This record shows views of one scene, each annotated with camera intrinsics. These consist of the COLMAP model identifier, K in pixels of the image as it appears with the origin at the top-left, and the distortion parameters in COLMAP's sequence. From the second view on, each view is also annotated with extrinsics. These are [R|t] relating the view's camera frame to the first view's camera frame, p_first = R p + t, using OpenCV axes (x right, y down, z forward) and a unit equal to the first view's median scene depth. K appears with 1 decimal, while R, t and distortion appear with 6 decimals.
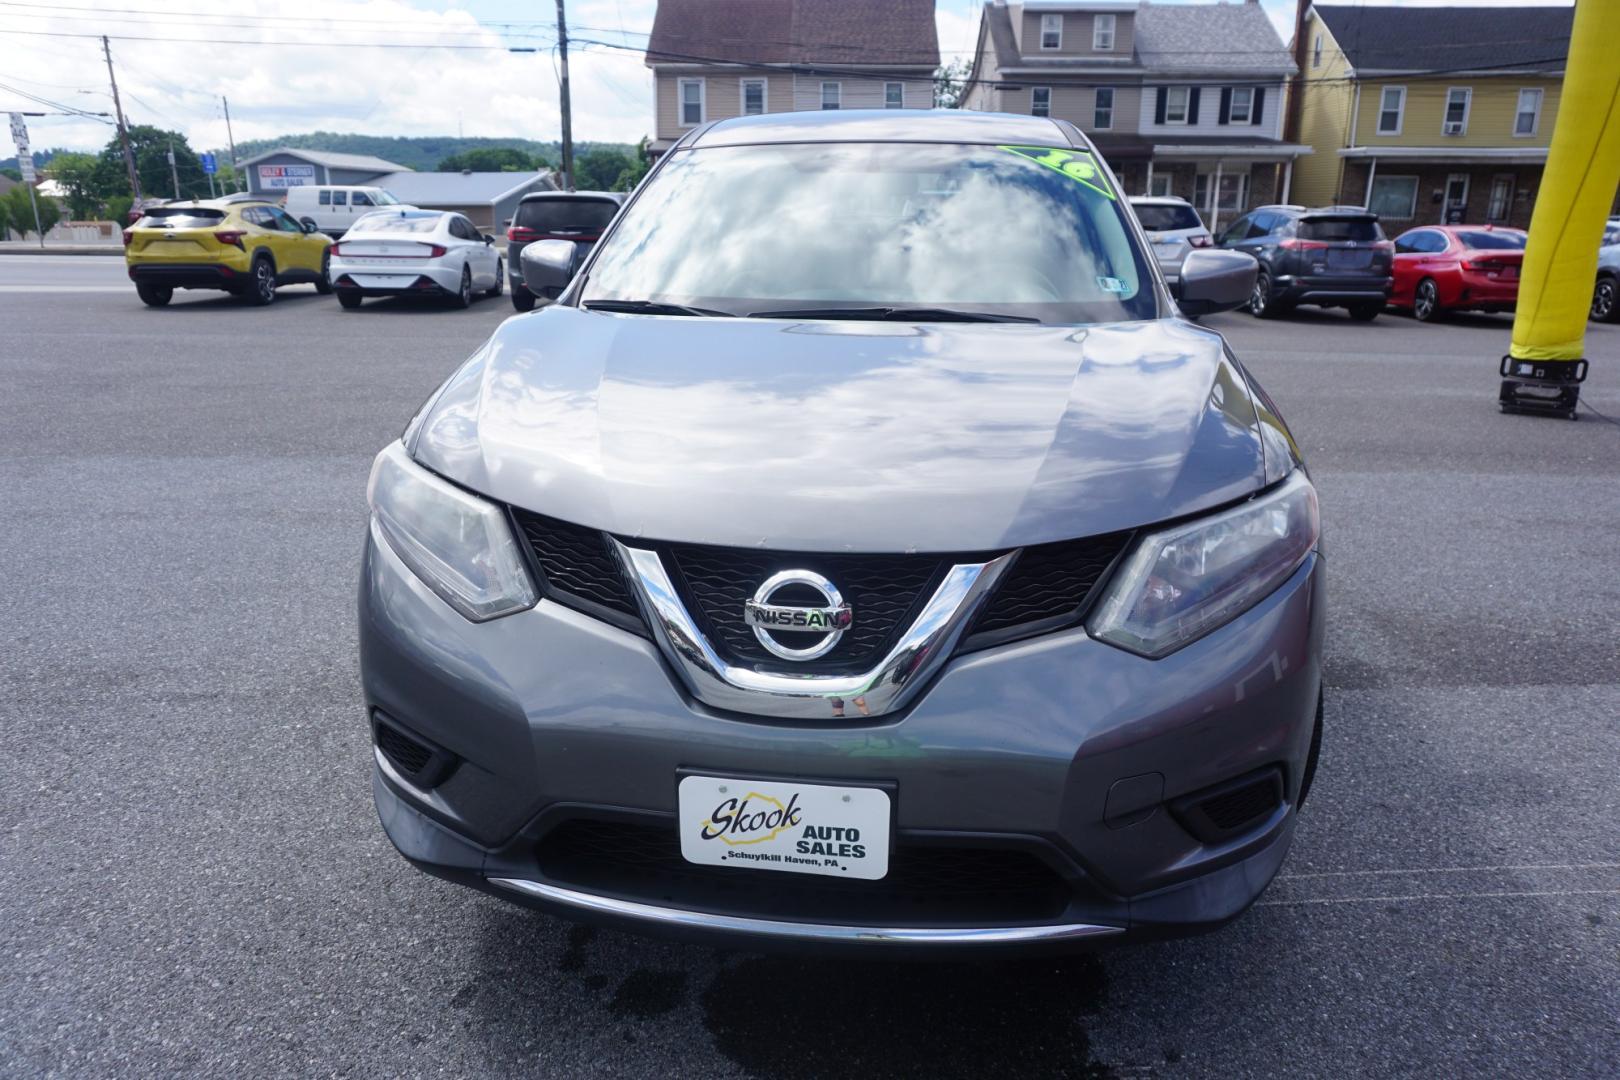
lens RADIAL K [[1100.1, 0, 803.7], [0, 1100.1, 541.8], [0, 0, 1]] dist [-0.036977, 0.028170]
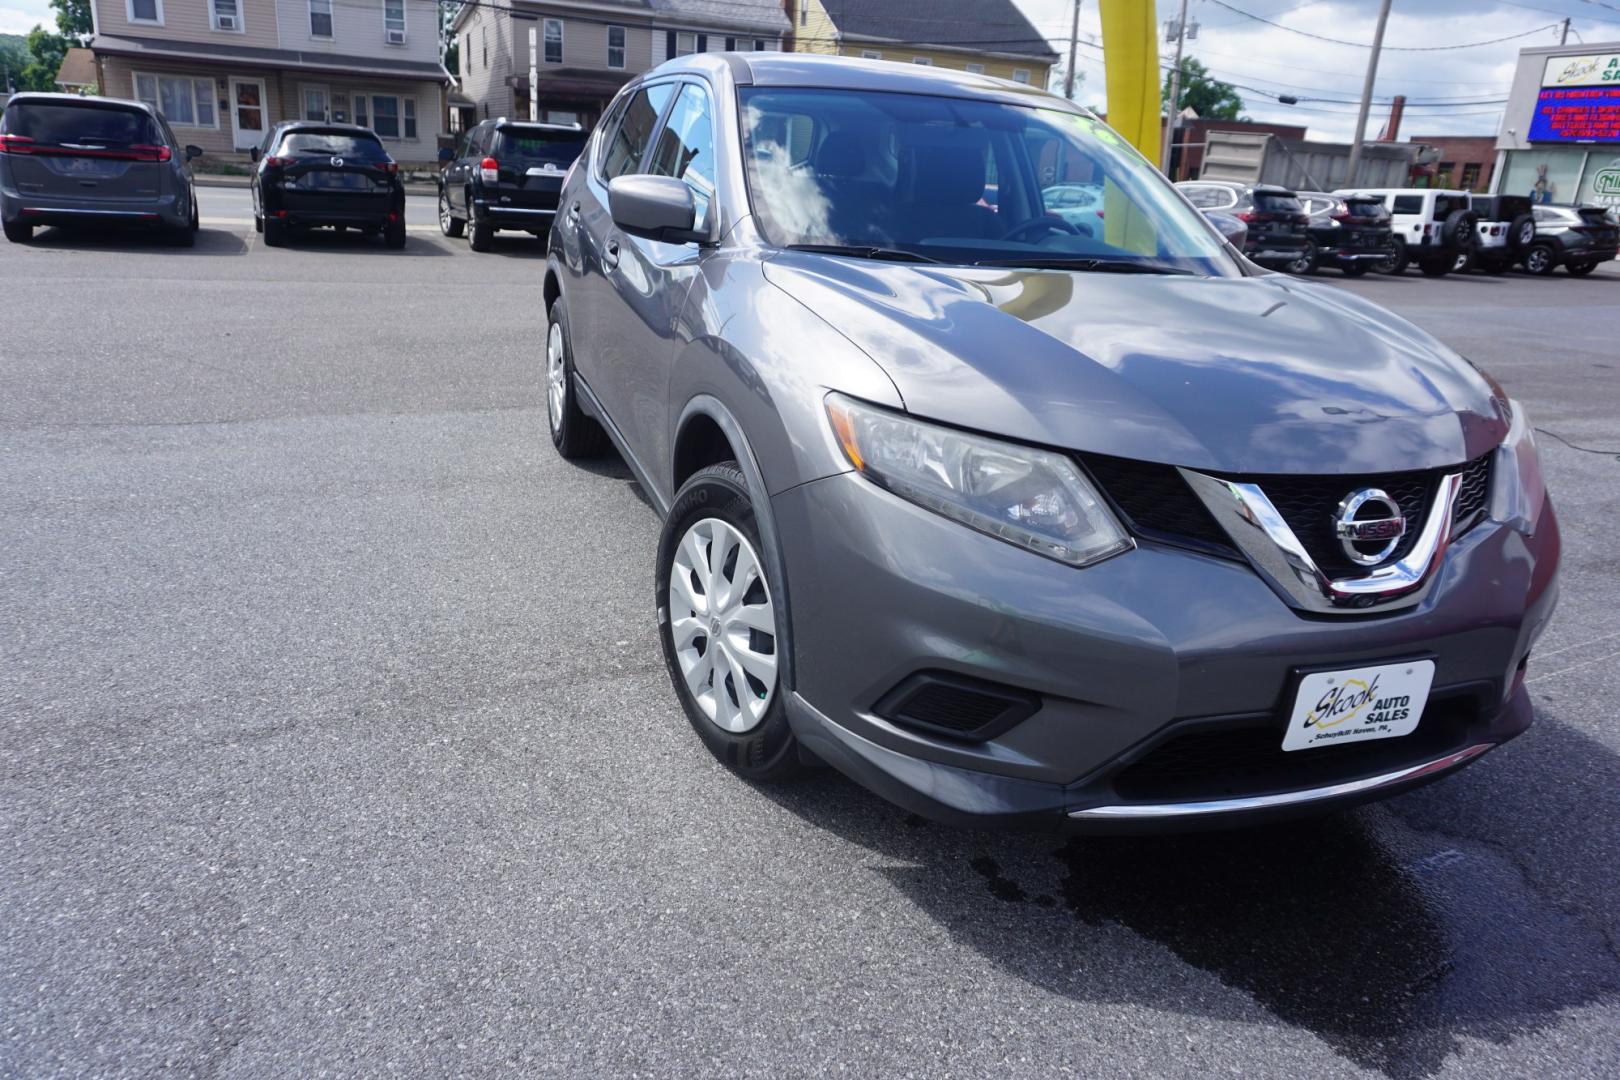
lens RADIAL K [[1100.1, 0, 801.7], [0, 1100.1, 535.3], [0, 0, 1]] dist [-0.036977, 0.028170]
pose [[0.893105, -0.097215, 0.439218, -1.010995], [0.075932, 0.994938, 0.065818, -0.046135], [-0.443393, -0.025432, 0.895966, 0.197501]]
